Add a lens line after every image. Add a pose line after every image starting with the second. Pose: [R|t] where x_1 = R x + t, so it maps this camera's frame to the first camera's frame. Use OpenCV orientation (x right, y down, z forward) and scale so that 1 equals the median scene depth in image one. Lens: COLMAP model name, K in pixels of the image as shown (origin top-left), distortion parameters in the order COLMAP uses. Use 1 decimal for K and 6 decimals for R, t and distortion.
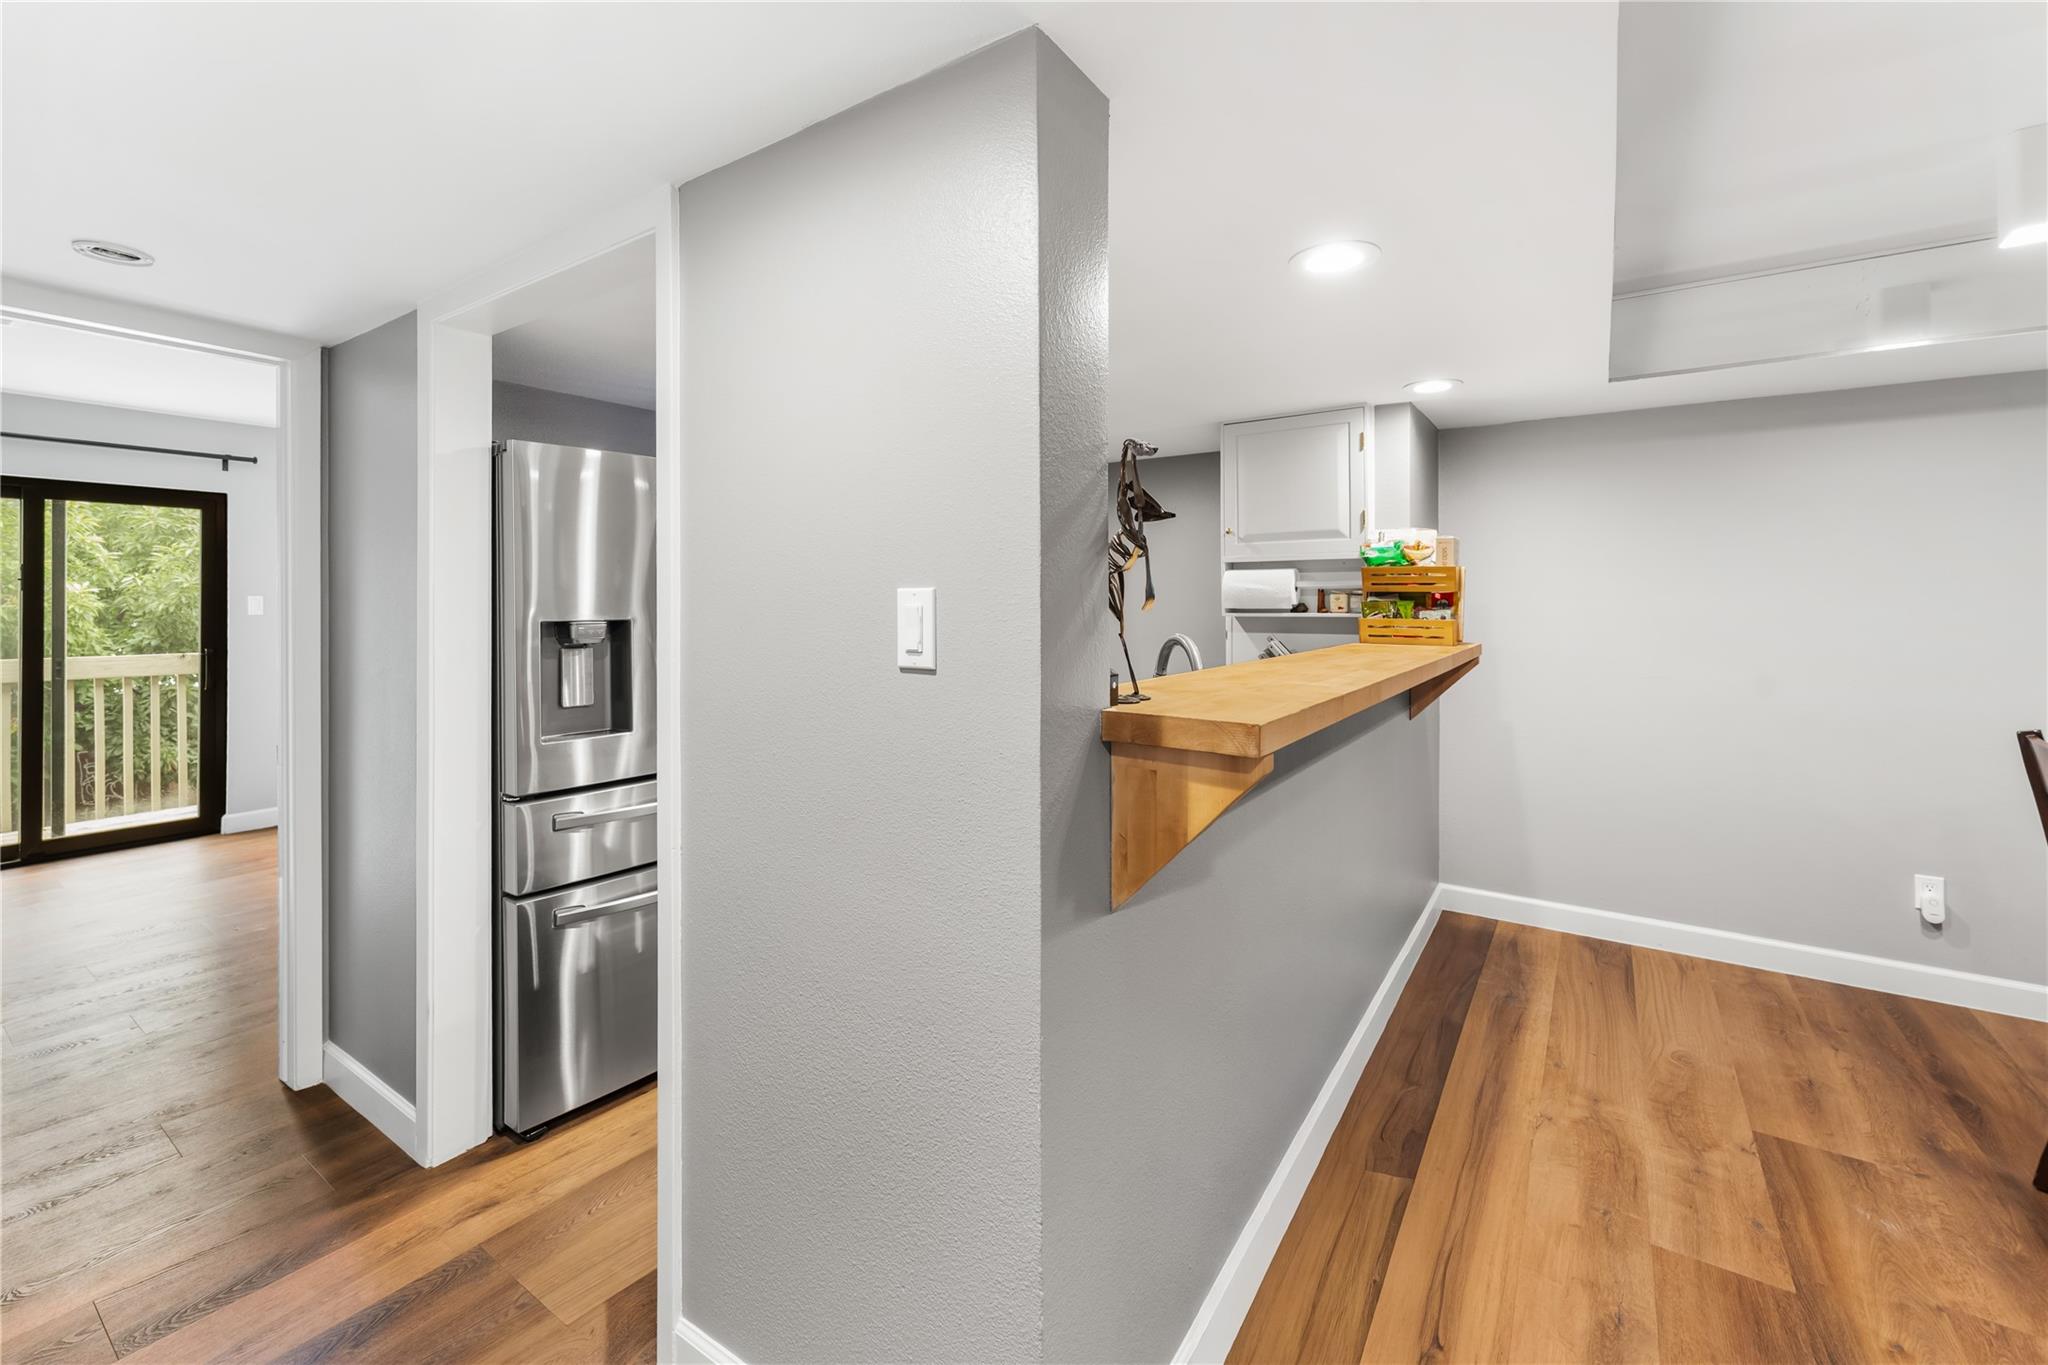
lens RADIAL K [[850.5, 0, 1024.8], [0, 850.5, 592.4], [0, 0, 1]] dist [-0.000583, -0.000289]
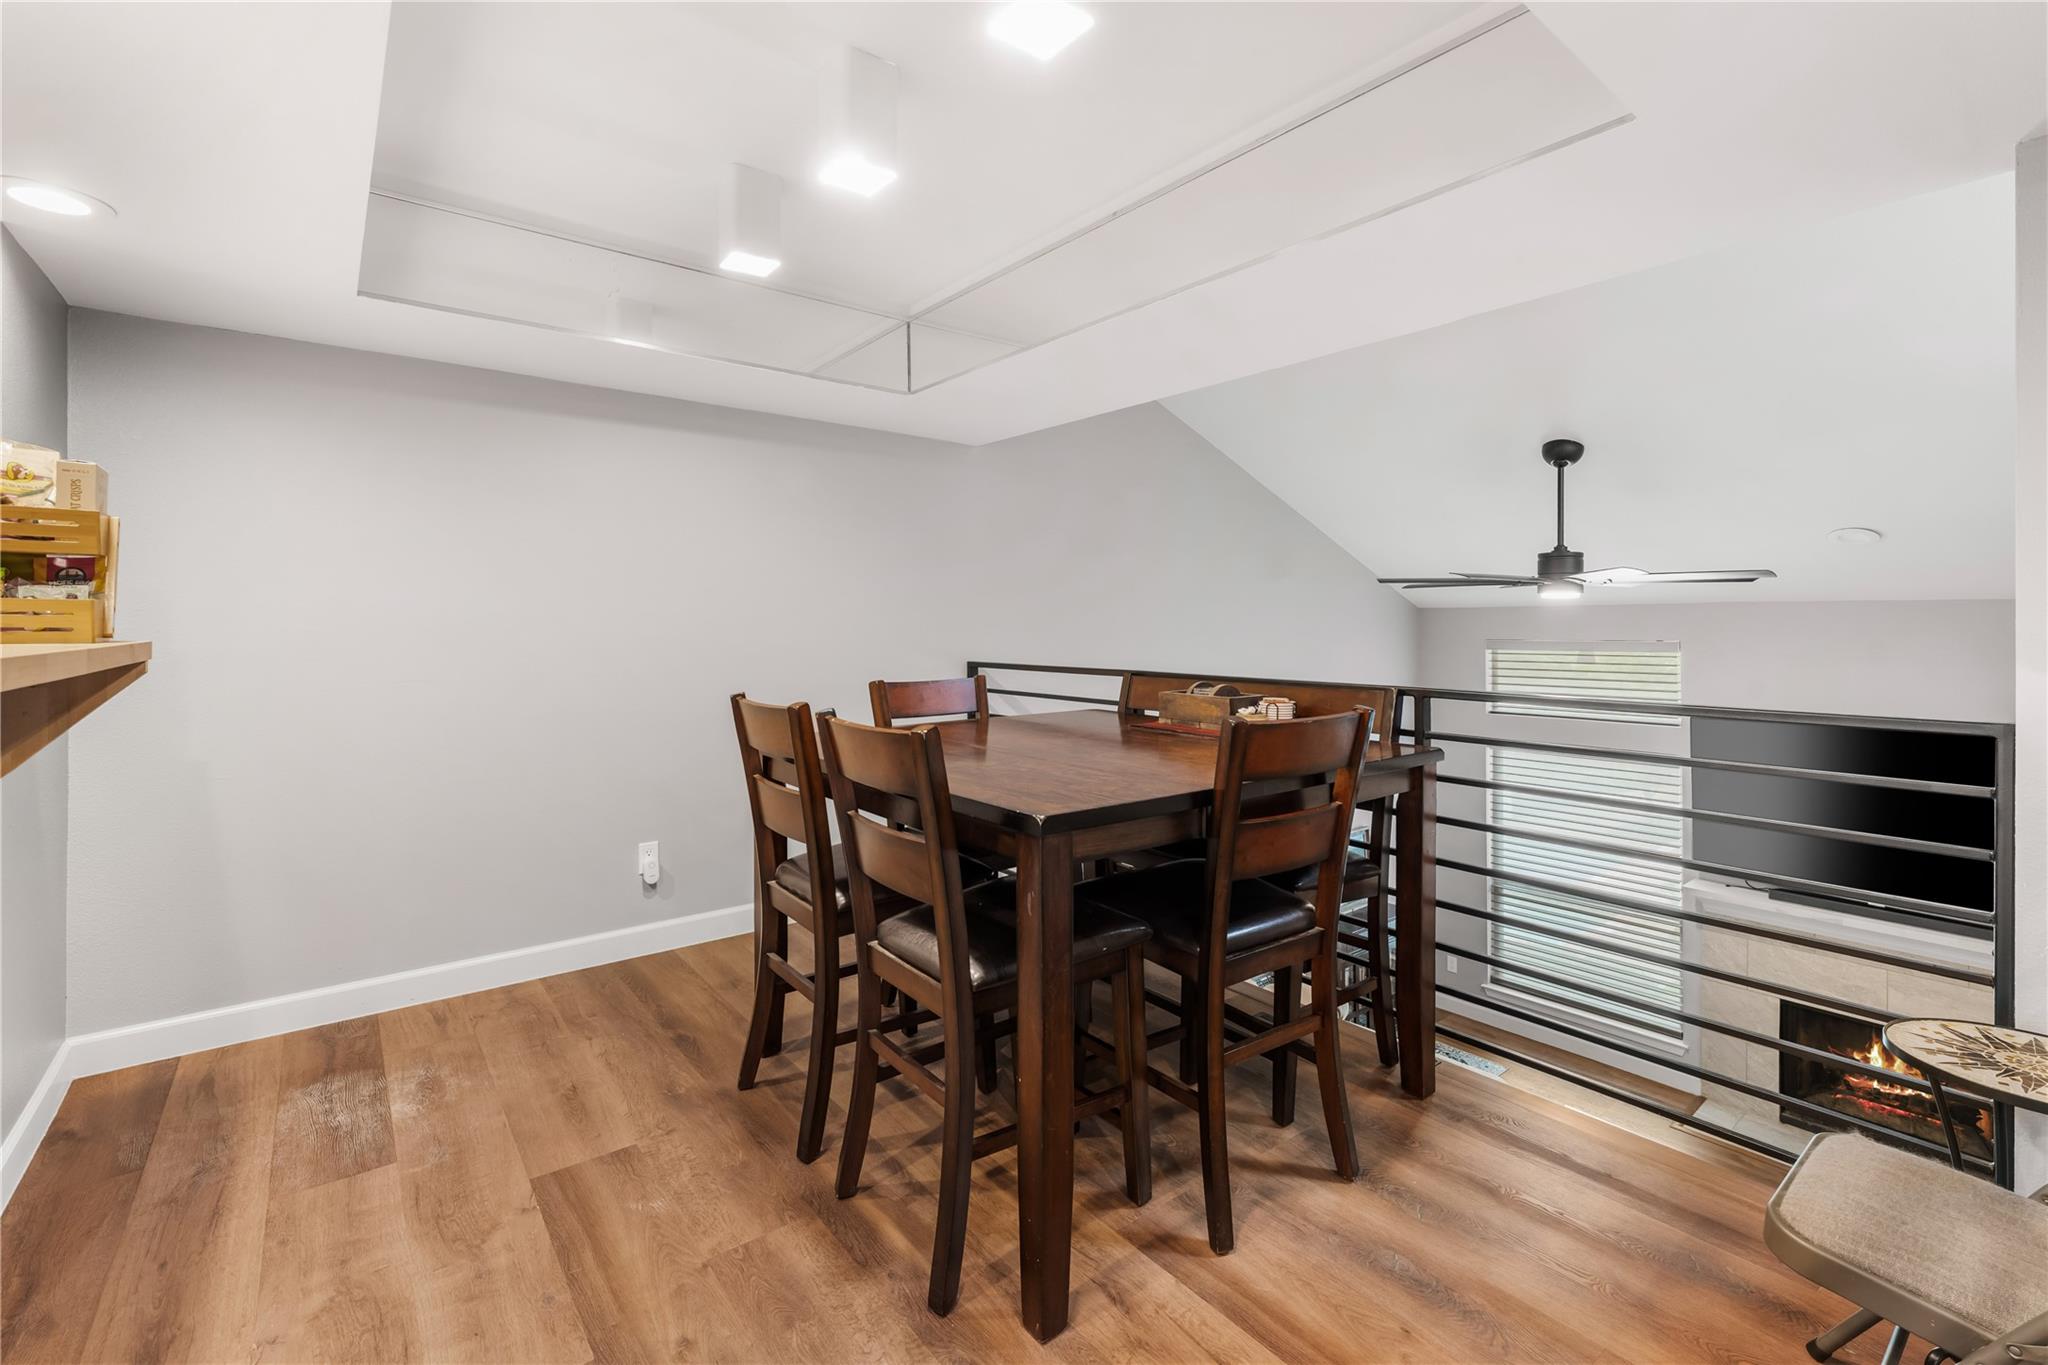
lens RADIAL K [[885.9, 0, 1015.3], [0, 885.9, 628.0], [0, 0, 1]] dist [-0.003285, -0.000899]
pose [[0.302266, 0.000017, 0.953224, 0.125529], [-0.007957, 0.999965, 0.002505, 0.054617], [-0.953190, -0.008342, 0.302256, 0.223106]]
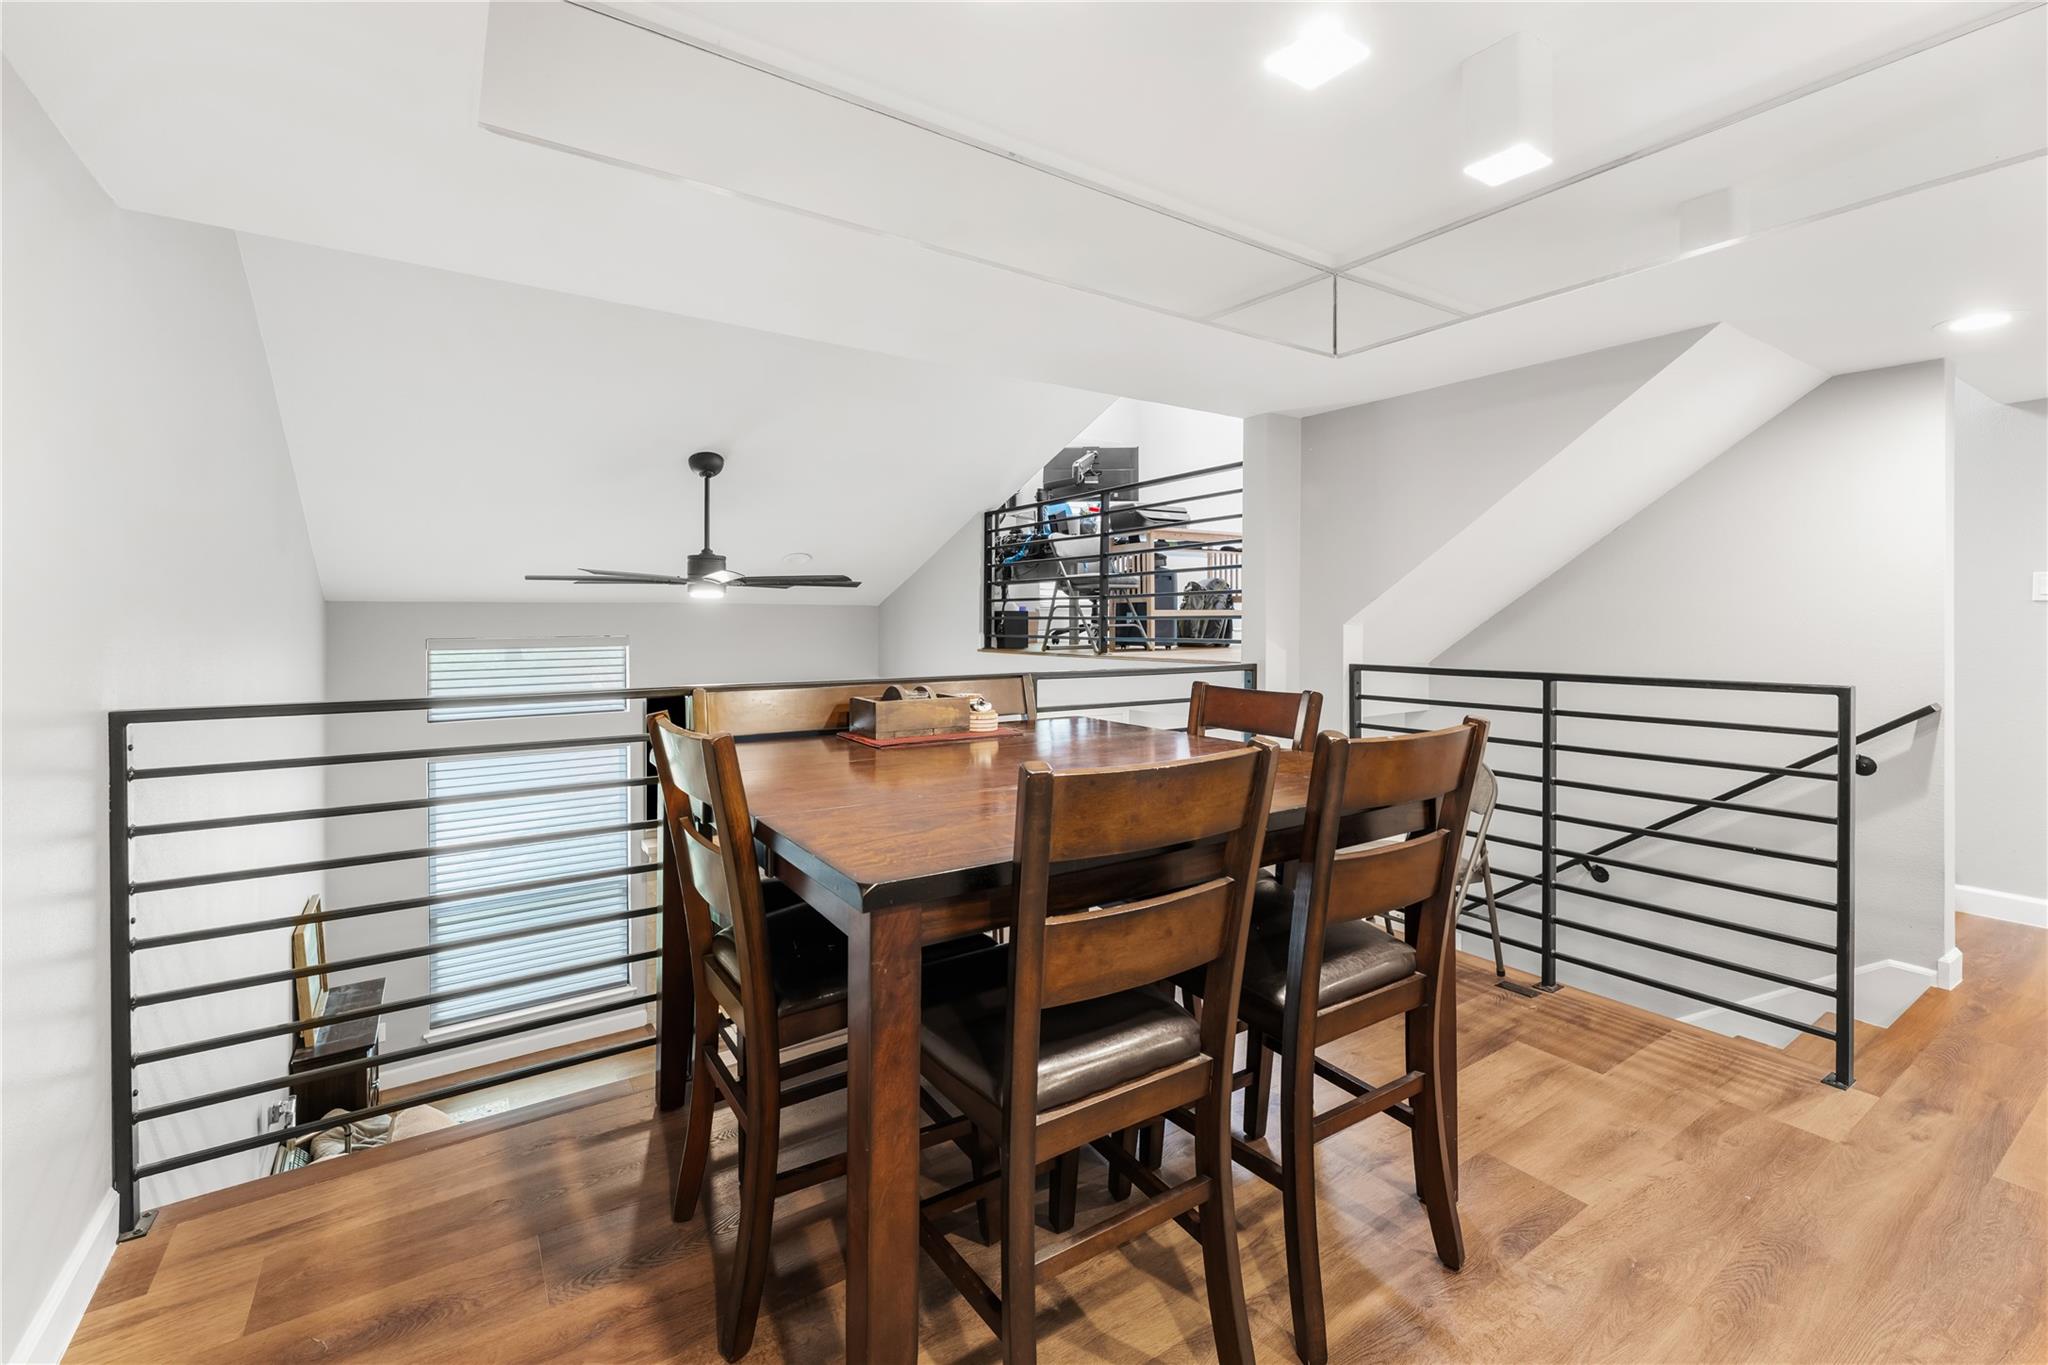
lens RADIAL K [[868.8, 0, 1017.4], [0, 868.8, 632.8], [0, 0, 1]] dist [0.001941, -0.000043]
pose [[-0.928741, 0.000664, 0.370730, 1.126146], [0.002921, 0.999980, 0.005526, 0.062305], [-0.370719, 0.006215, -0.928724, 1.707827]]
